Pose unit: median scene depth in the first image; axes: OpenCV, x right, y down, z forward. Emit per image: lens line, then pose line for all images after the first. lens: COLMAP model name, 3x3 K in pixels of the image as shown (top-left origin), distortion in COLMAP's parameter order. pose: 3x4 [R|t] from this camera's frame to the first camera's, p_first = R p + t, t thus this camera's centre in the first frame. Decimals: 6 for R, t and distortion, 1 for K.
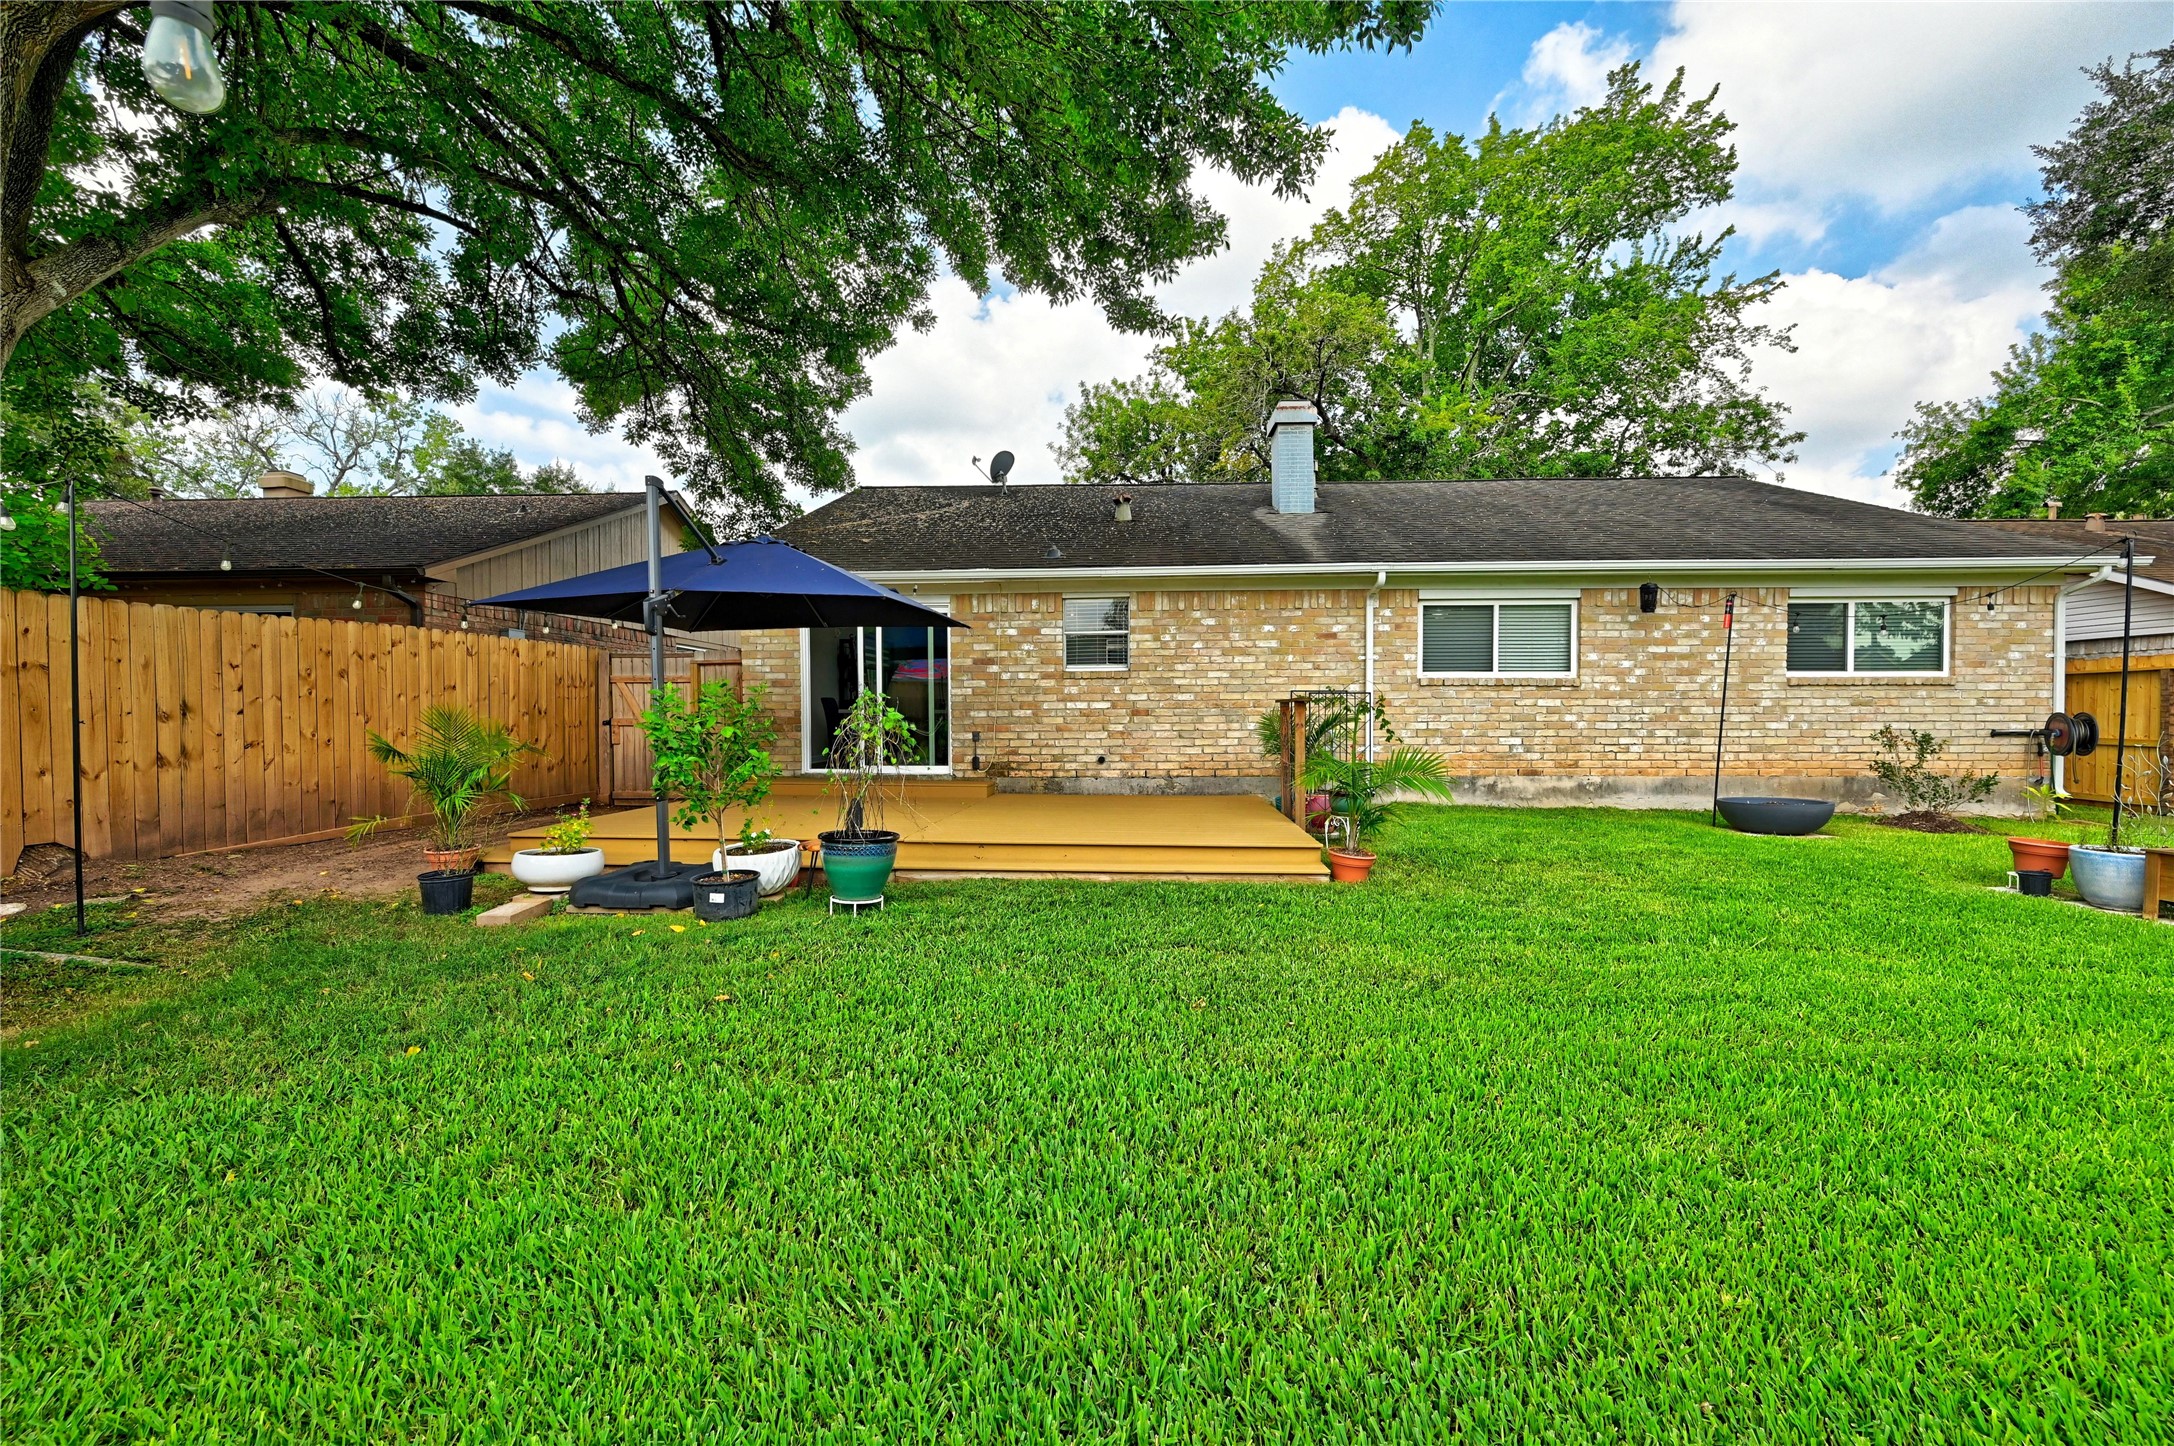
lens RADIAL K [[850.0, 0, 1086.4], [0, 850.0, 726.9], [0, 0, 1]] dist [-0.002685, 0.000598]
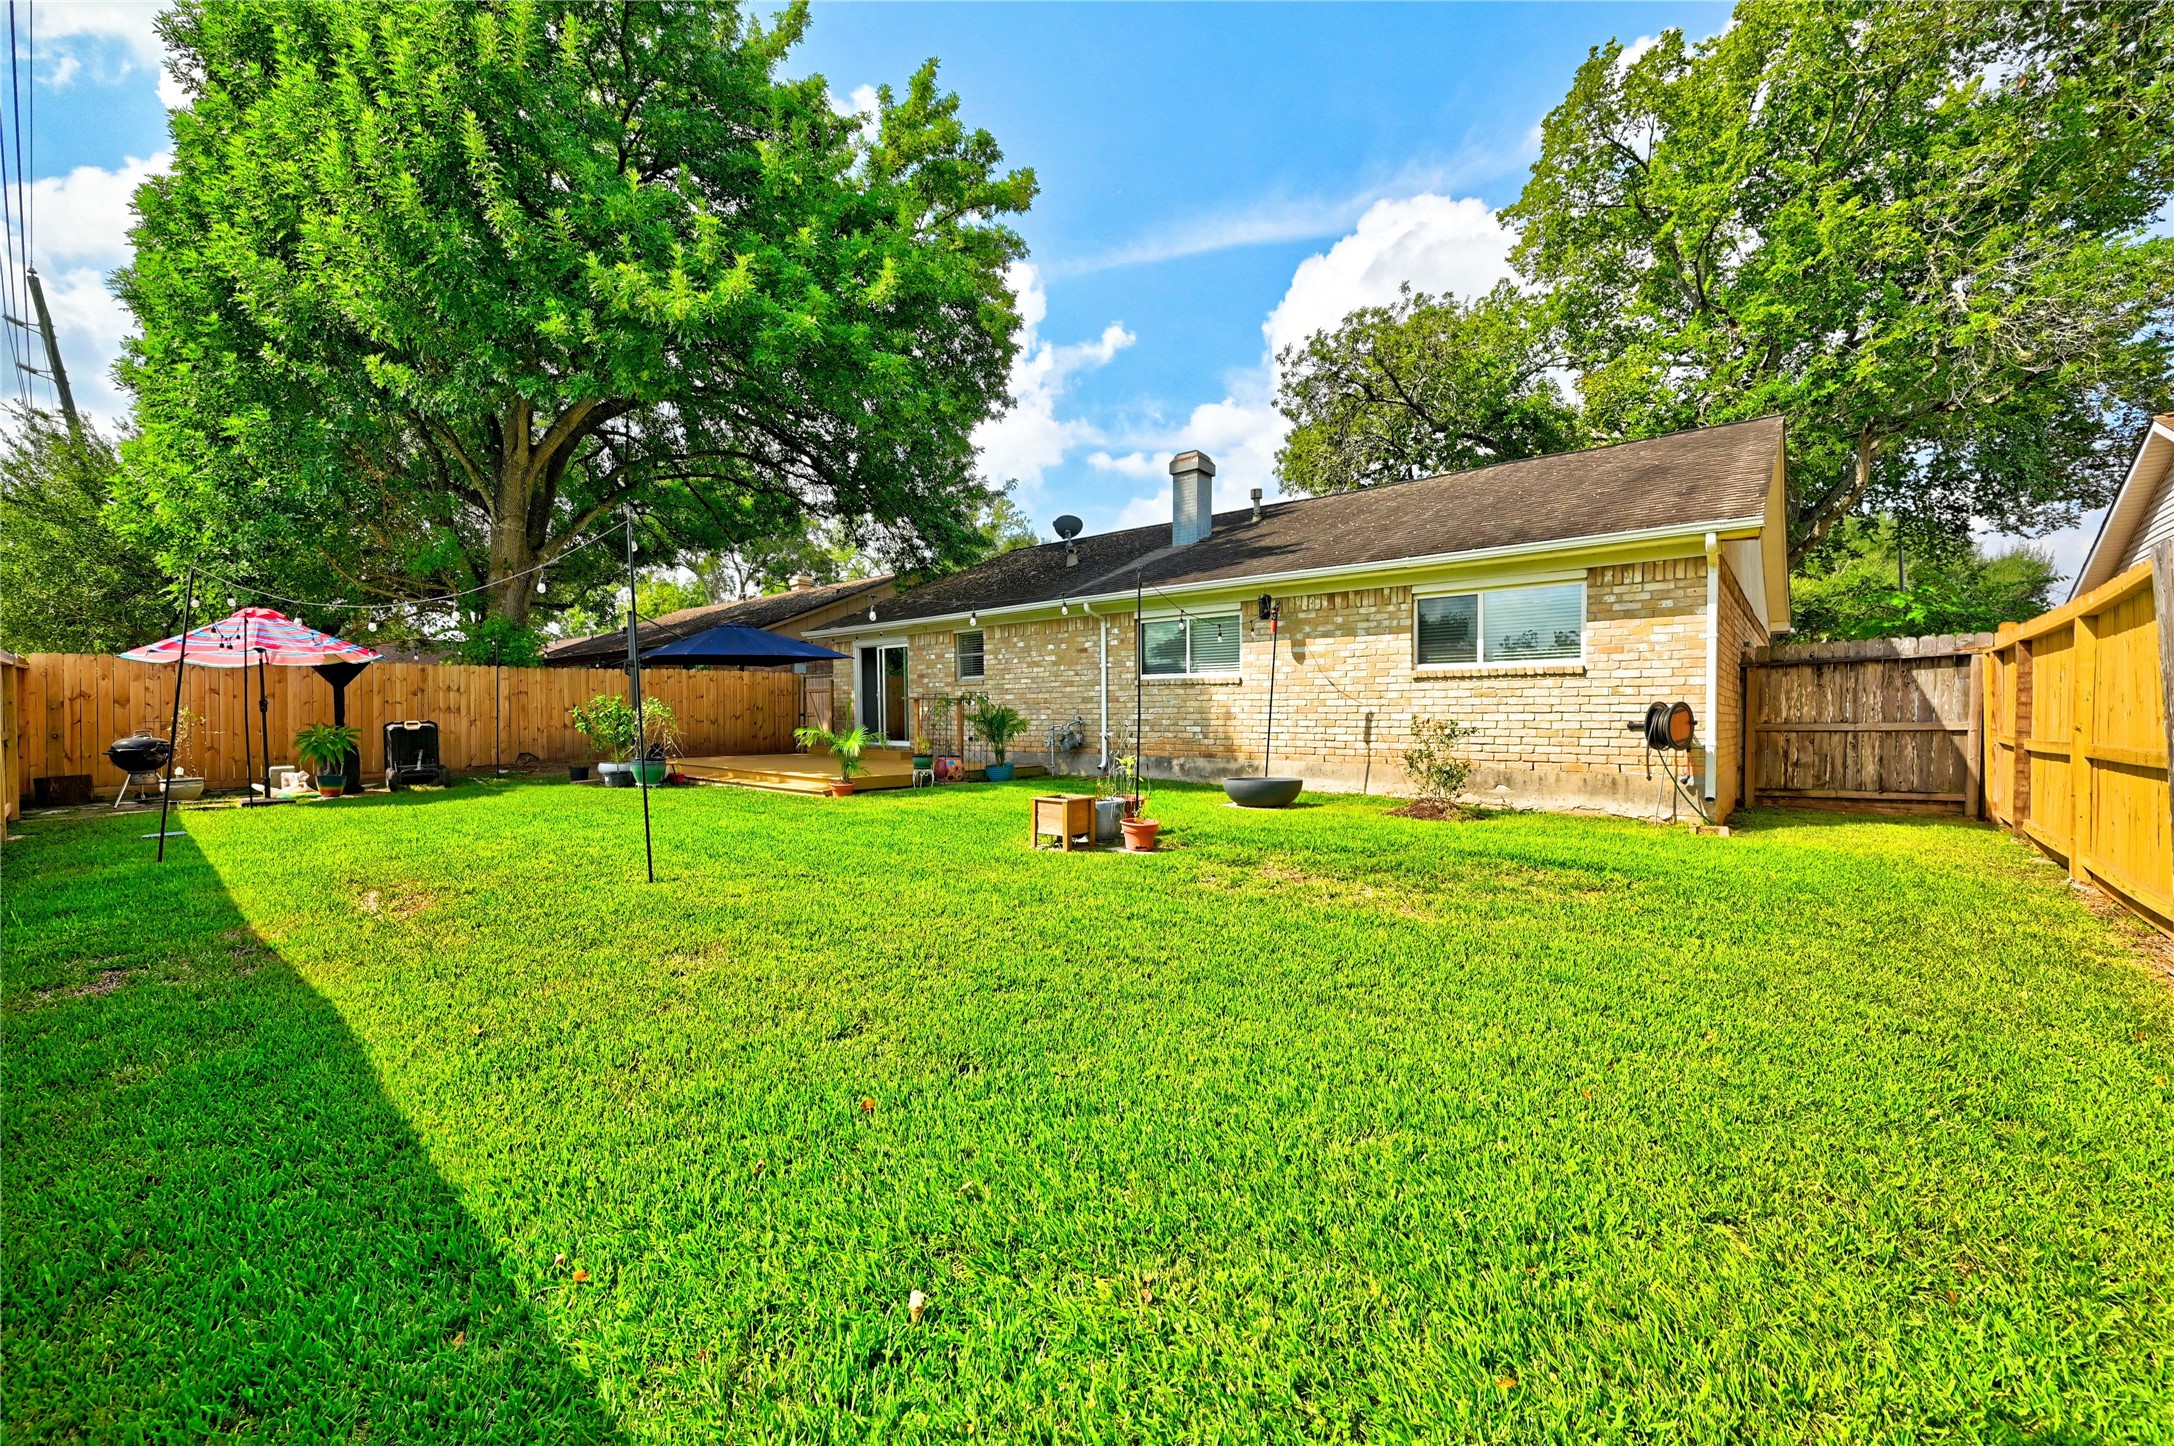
lens RADIAL K [[850.0, 0, 1091.8], [0, 850.0, 721.2], [0, 0, 1]] dist [-0.002685, 0.000598]
pose [[0.799036, 0.004870, -0.601264, 1.137459], [-0.014085, 0.999844, -0.010619, 0.020637], [0.601119, 0.016954, 0.798980, -0.072644]]
